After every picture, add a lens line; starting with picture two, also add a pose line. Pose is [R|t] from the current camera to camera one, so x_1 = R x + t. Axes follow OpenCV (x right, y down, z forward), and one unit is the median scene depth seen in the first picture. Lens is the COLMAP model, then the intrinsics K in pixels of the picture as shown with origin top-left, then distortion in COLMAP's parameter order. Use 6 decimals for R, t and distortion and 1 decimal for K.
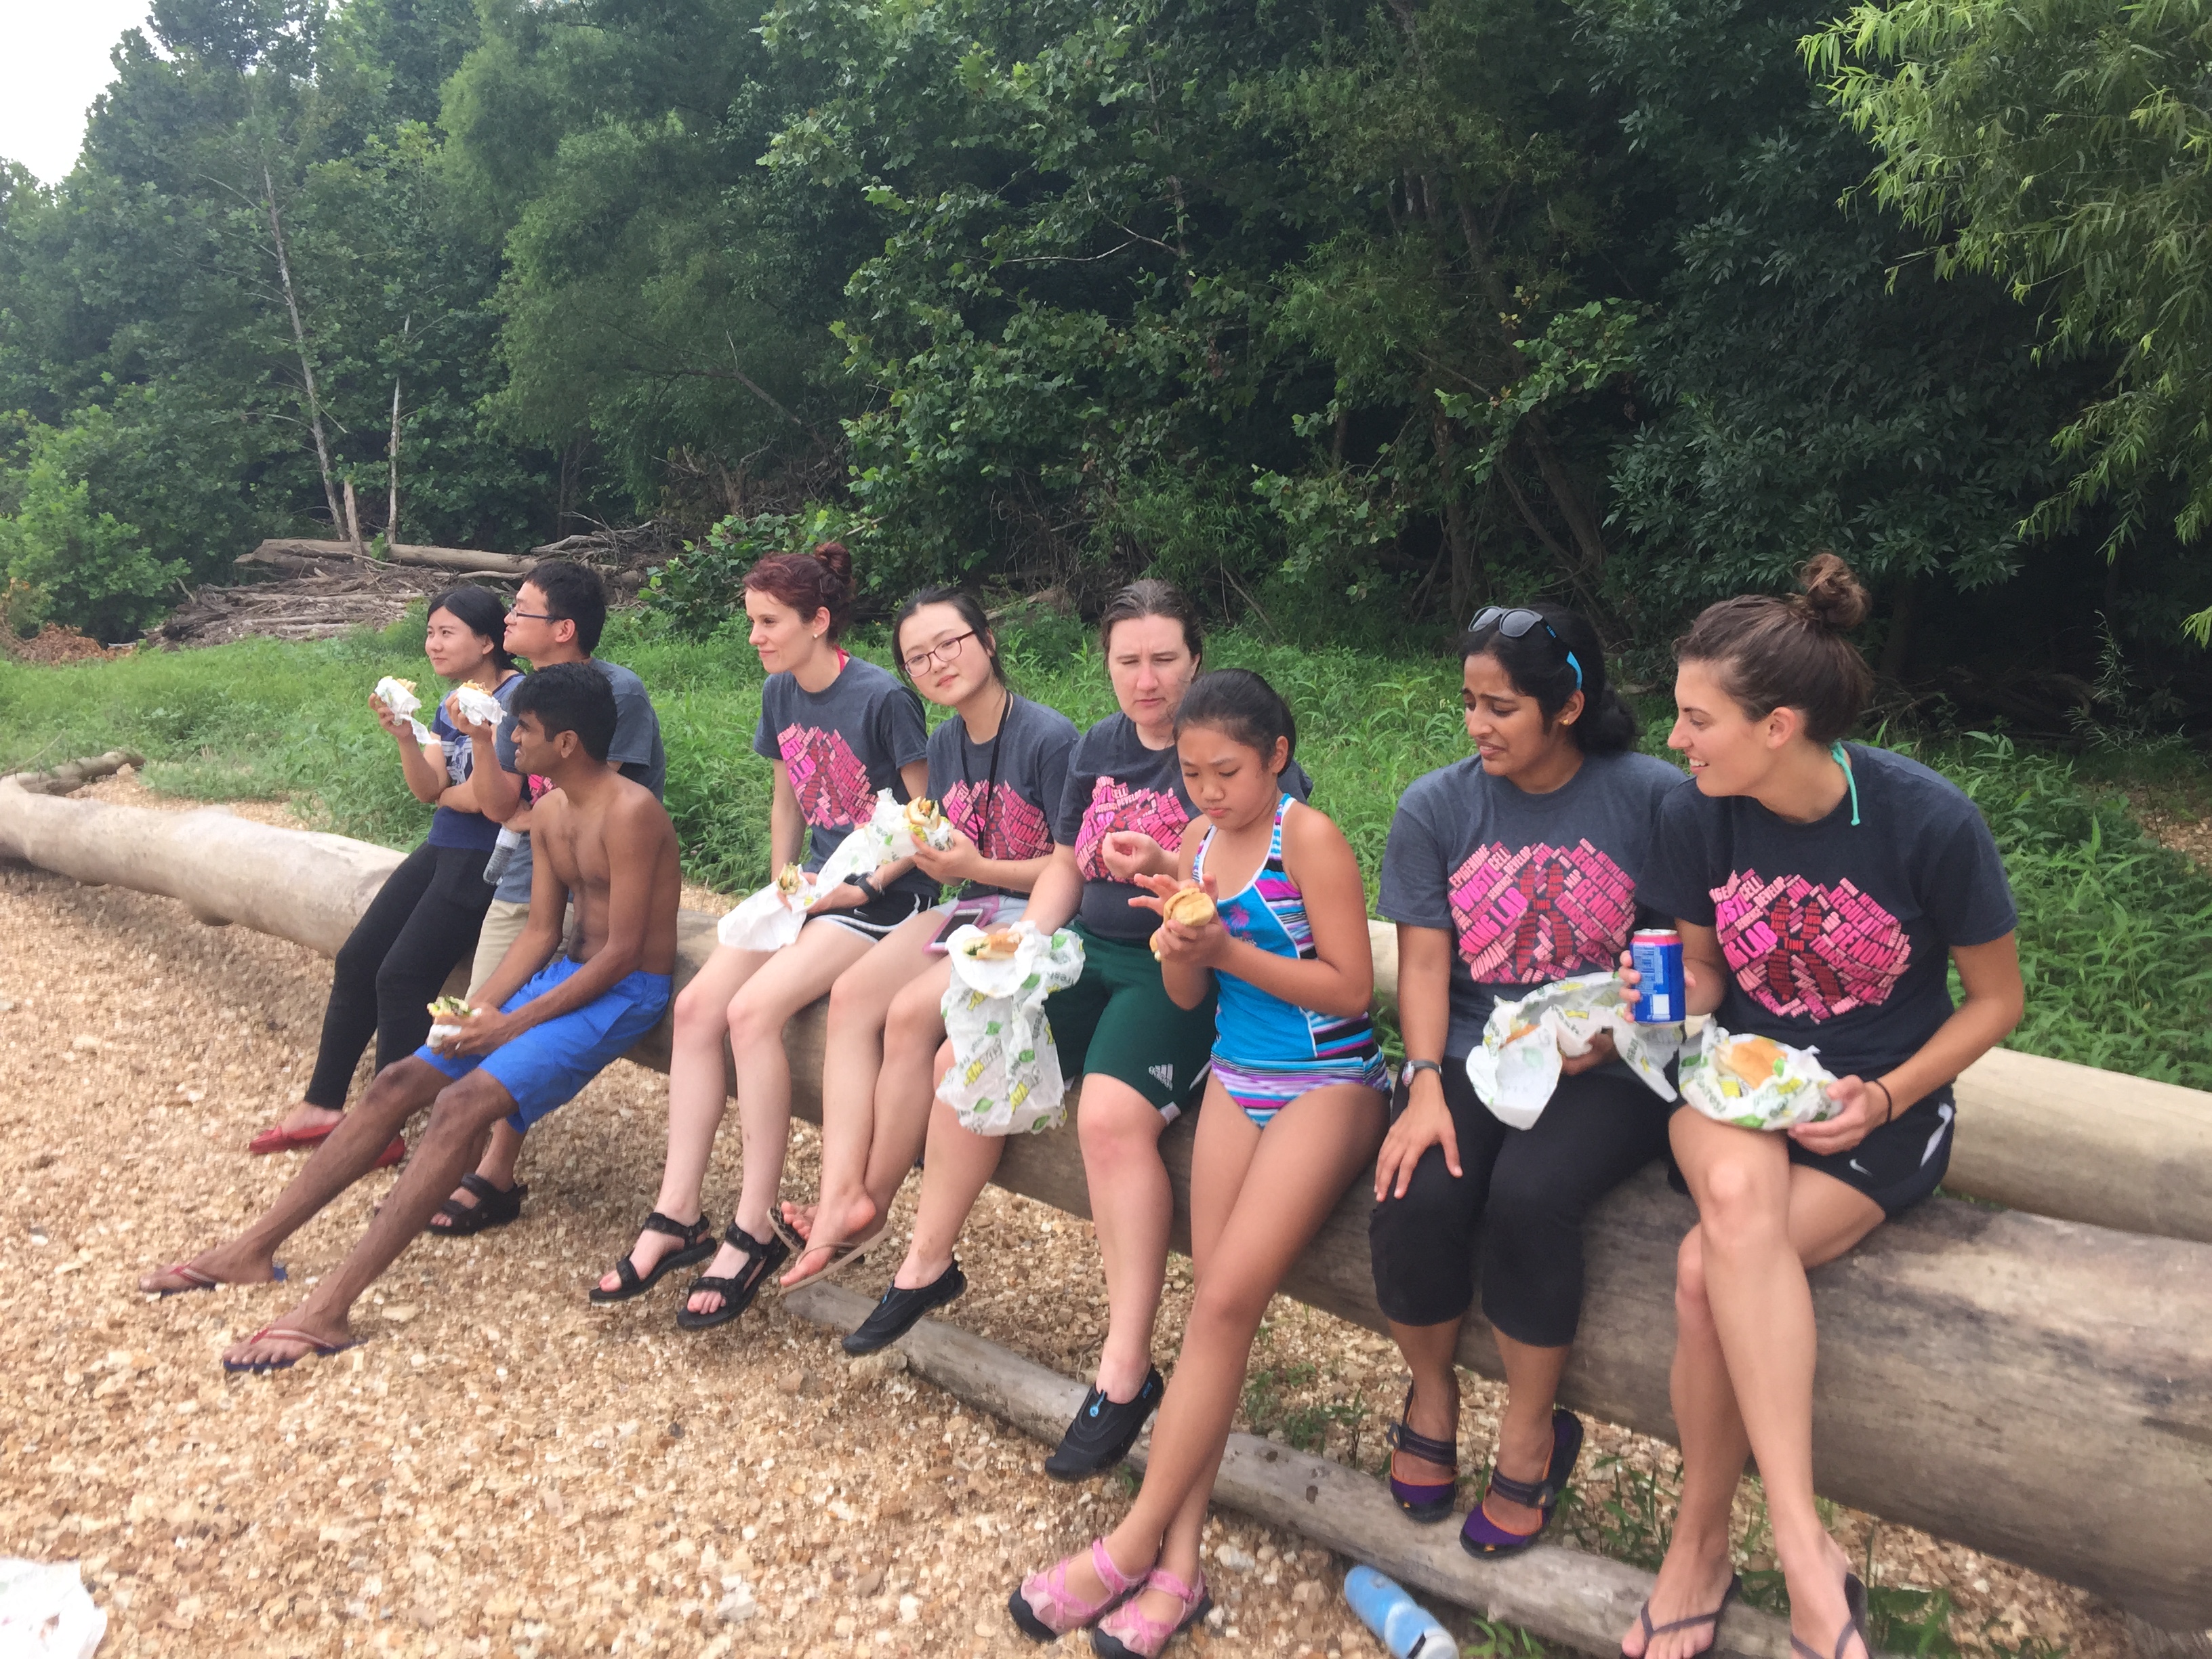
lens RADIAL K [[1813.8, 0, 1158.3], [0, 1813.8, 836.1], [0, 0, 1]] dist [0.022828, -0.051420]
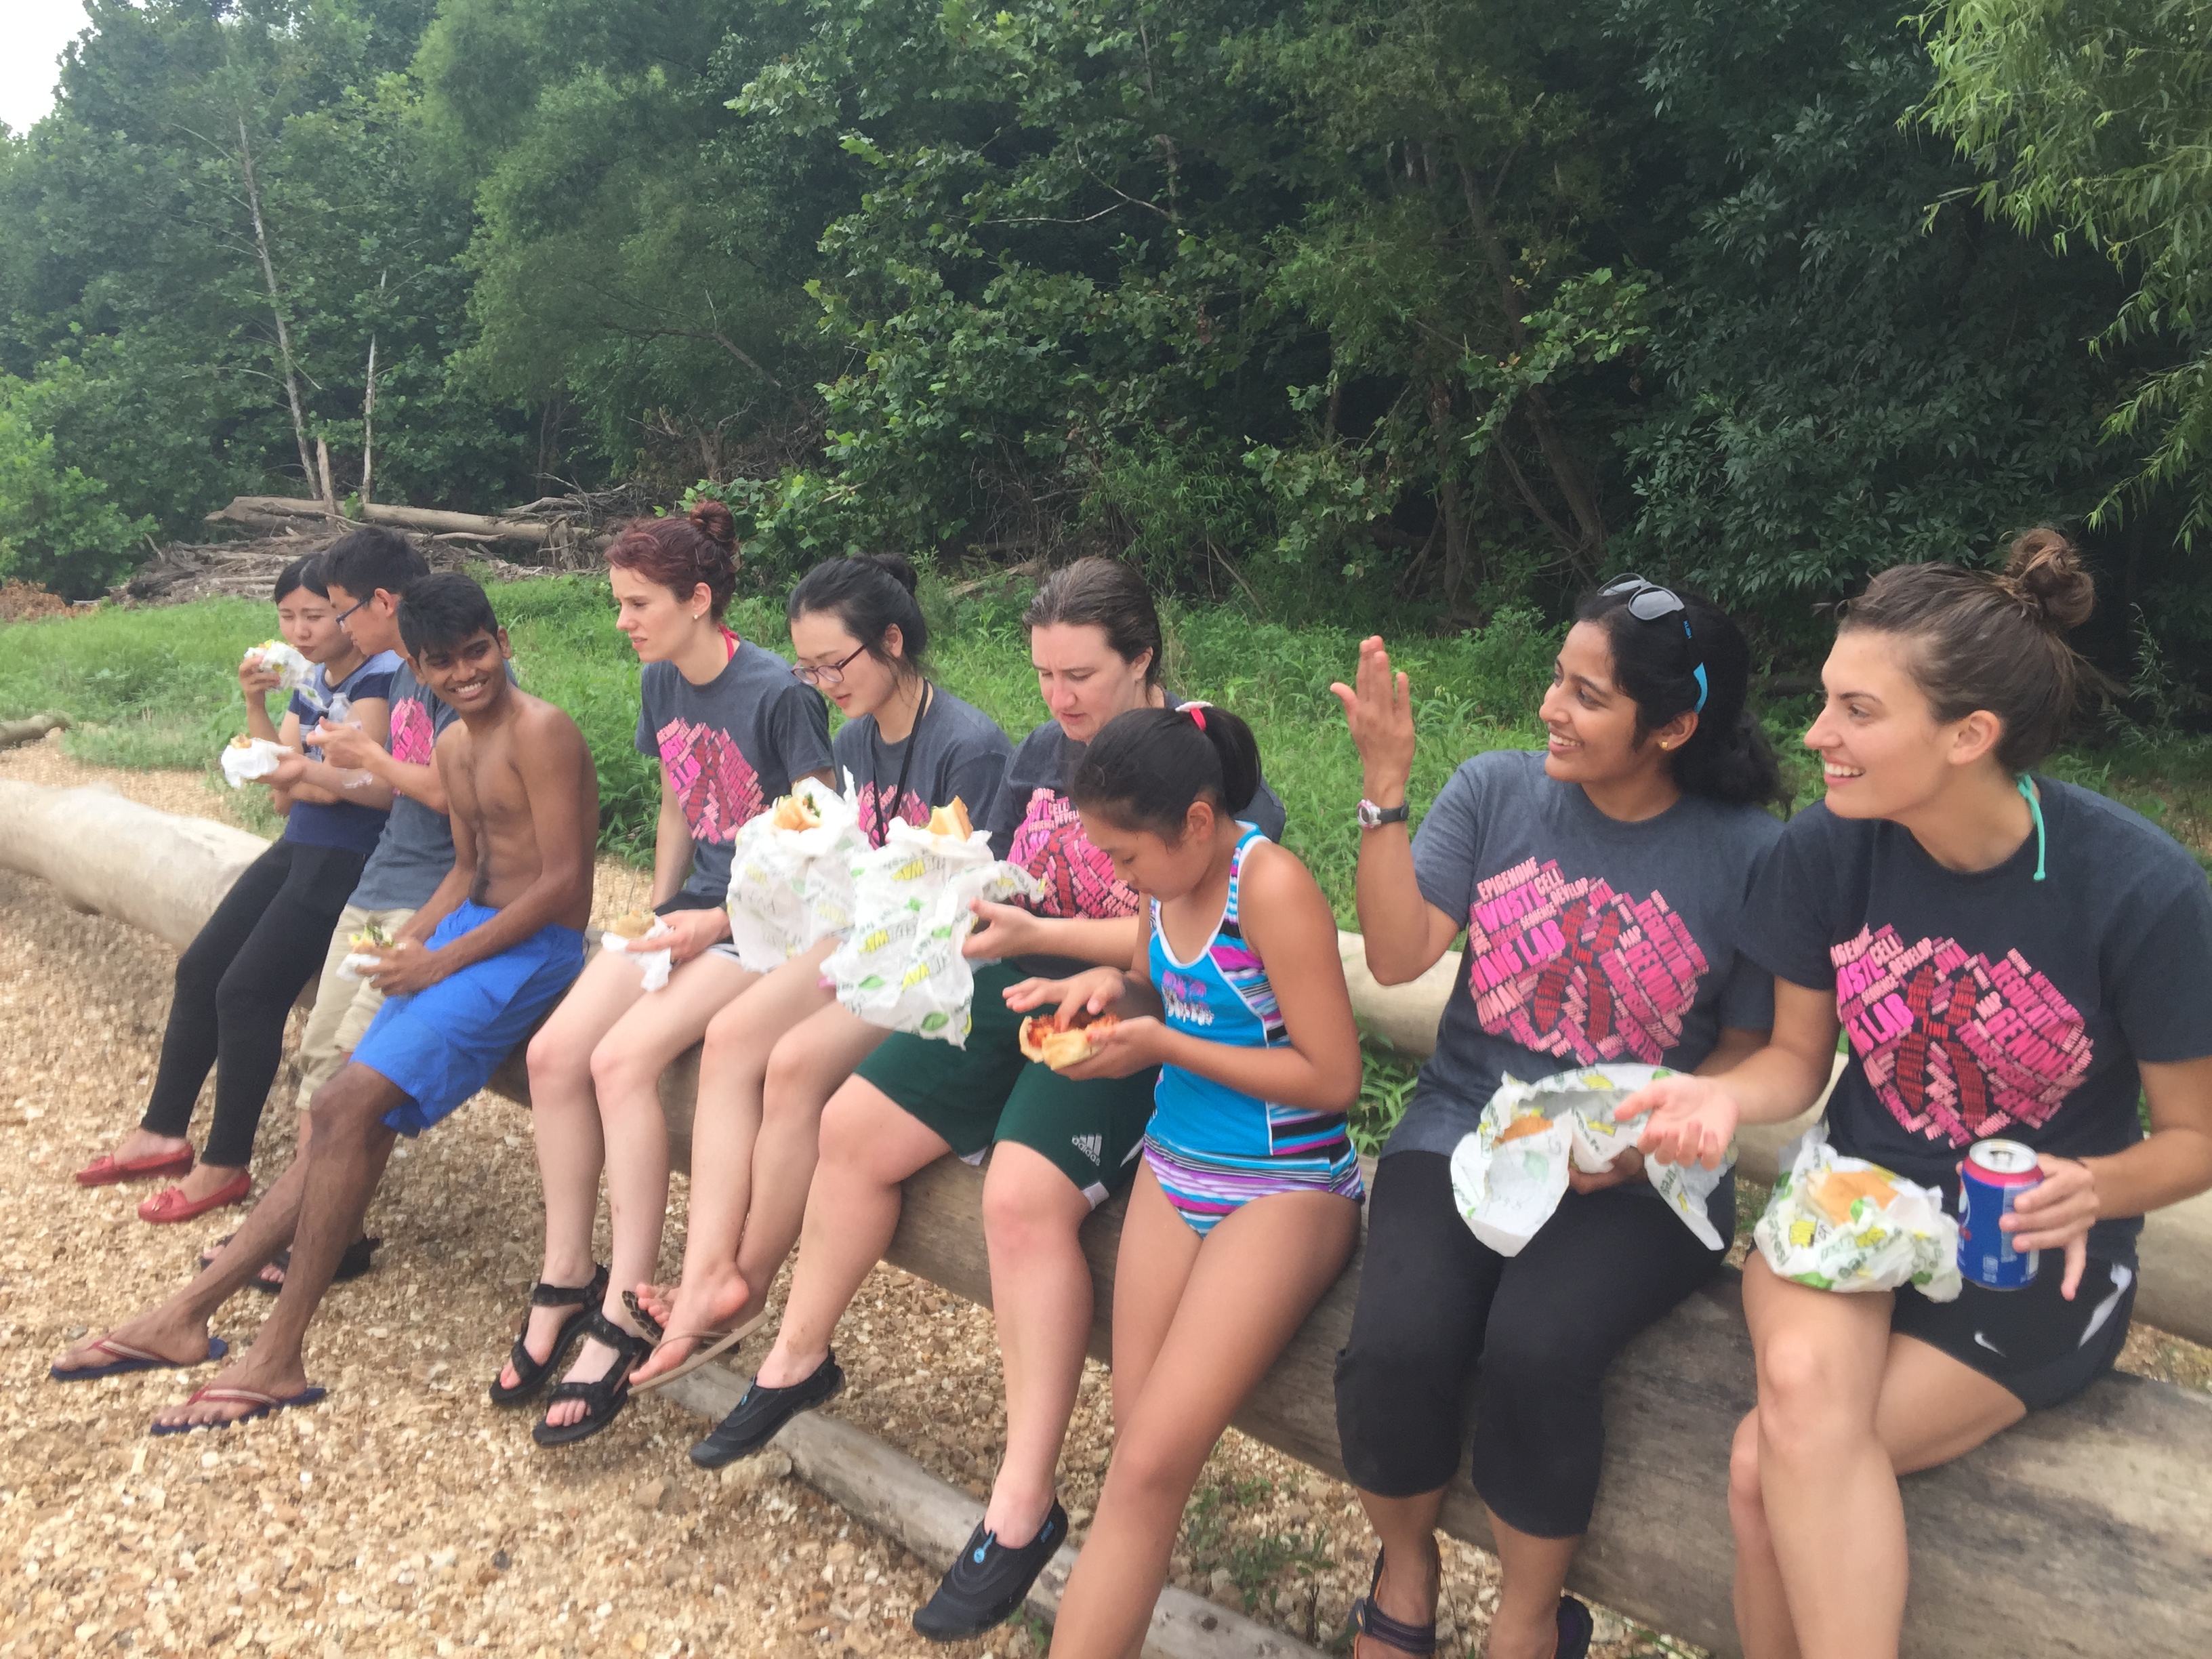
lens RADIAL K [[1842.8, 0, 1126.6], [0, 1842.8, 805.3], [0, 0, 1]] dist [0.053259, -0.115001]
pose [[0.999817, 0.016851, -0.009018, 0.016573], [-0.016889, 0.999849, -0.004190, -0.014956], [0.008946, 0.004341, 0.999951, 0.103138]]
